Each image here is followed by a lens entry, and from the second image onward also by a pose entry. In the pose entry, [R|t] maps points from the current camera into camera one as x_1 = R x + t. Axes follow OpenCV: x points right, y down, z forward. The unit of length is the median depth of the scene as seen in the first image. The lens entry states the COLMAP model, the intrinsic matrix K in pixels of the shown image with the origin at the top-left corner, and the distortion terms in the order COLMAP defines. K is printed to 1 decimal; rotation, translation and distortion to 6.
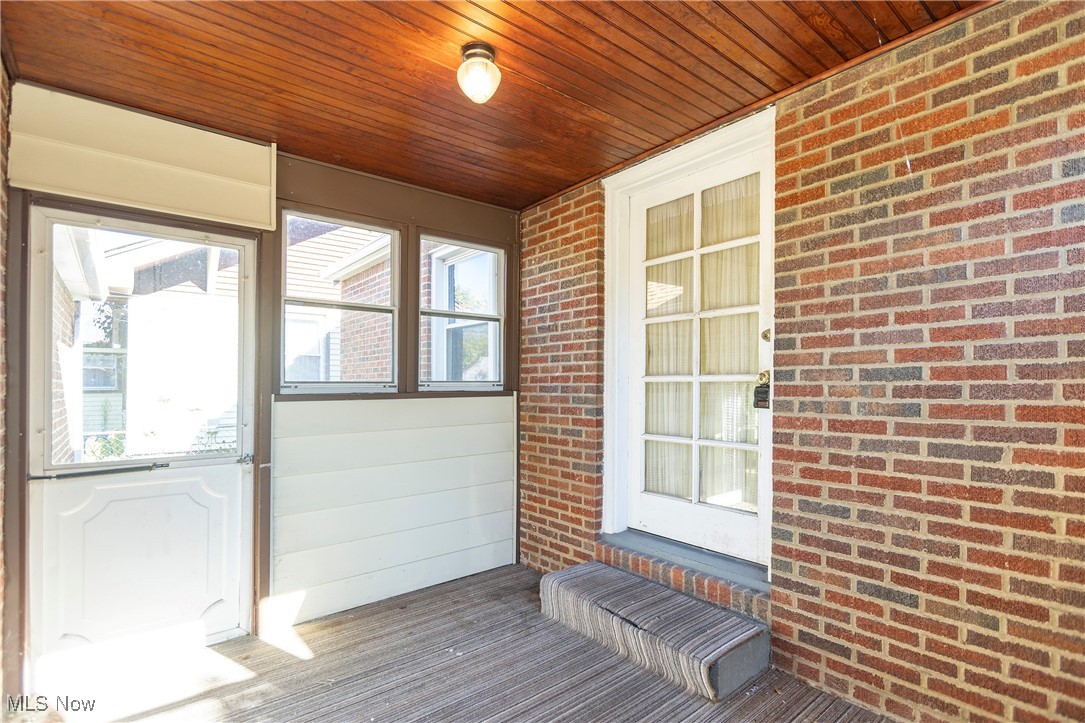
lens RADIAL K [[521.5, 0, 549.2], [0, 521.5, 384.5], [0, 0, 1]] dist [0.001679, -0.000067]
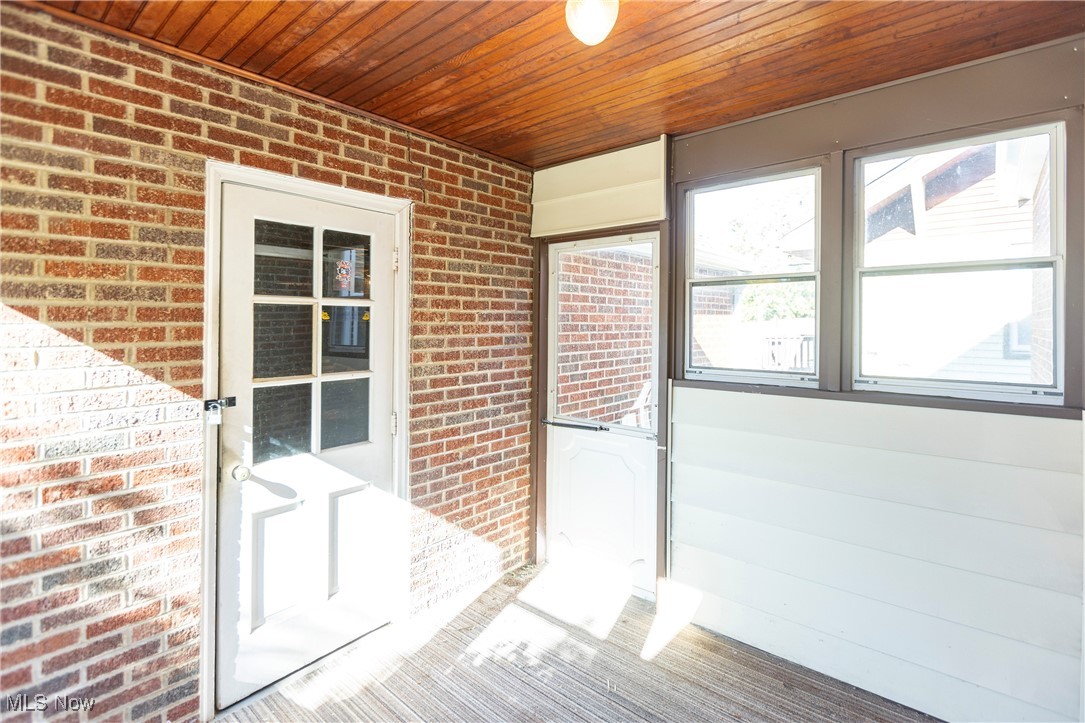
lens RADIAL K [[521.5, 0, 546.8], [0, 521.5, 318.0], [0, 0, 1]] dist [0.001679, -0.000067]
pose [[0.167923, -0.019252, -0.985612, 0.435713], [-0.007659, 0.999754, -0.020834, -0.077665], [0.985770, 0.011047, 0.167734, 0.596191]]
